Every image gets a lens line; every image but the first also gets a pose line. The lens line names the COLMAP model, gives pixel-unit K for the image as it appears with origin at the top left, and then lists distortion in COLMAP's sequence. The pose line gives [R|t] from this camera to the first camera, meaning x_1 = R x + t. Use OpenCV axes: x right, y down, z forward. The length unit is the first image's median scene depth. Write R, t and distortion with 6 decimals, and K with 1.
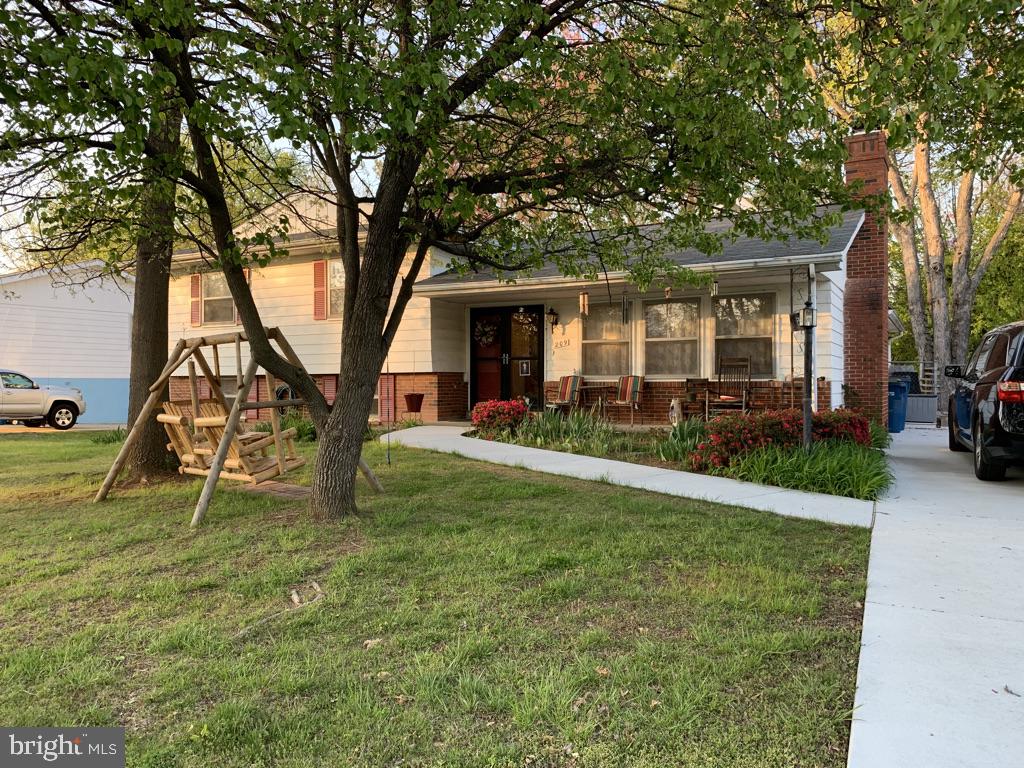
lens RADIAL K [[775.1, 0, 511.8], [0, 775.1, 383.7], [0, 0, 1]] dist [0.001714, 0.000124]
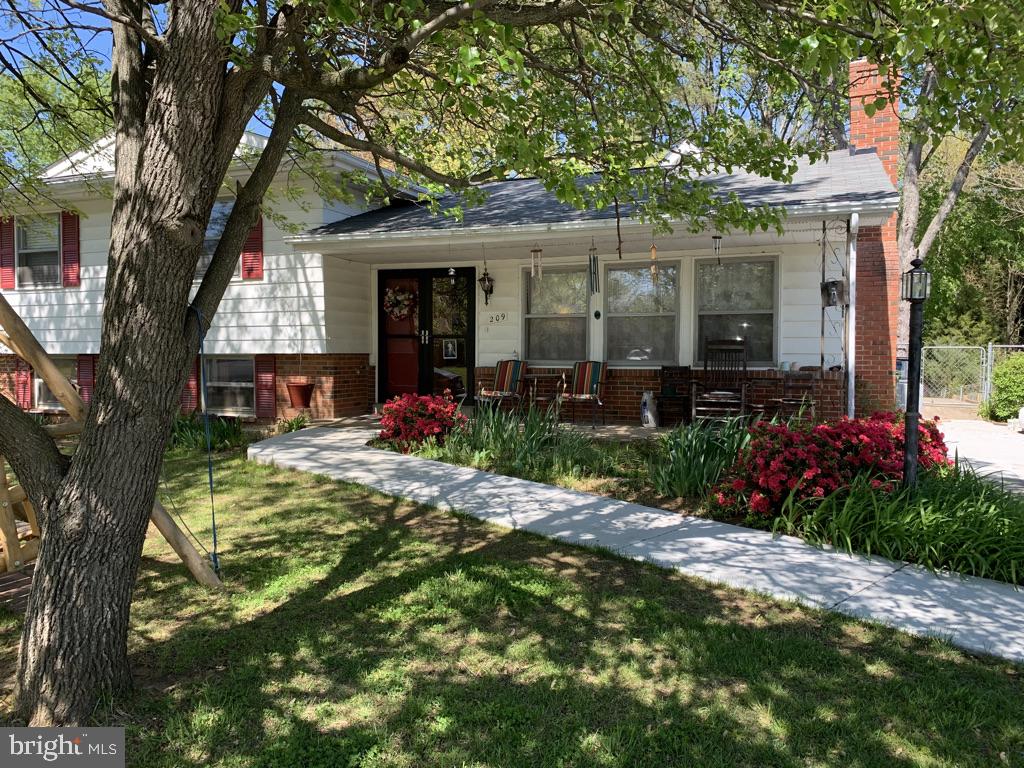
lens RADIAL K [[775.1, 0, 512.5], [0, 775.1, 383.7], [0, 0, 1]] dist [0.001714, 0.000124]
pose [[0.993226, 0.008990, 0.115847, -0.010606], [-0.011627, 0.999688, 0.022109, -0.003801], [-0.115613, -0.023306, 0.993021, 0.240377]]
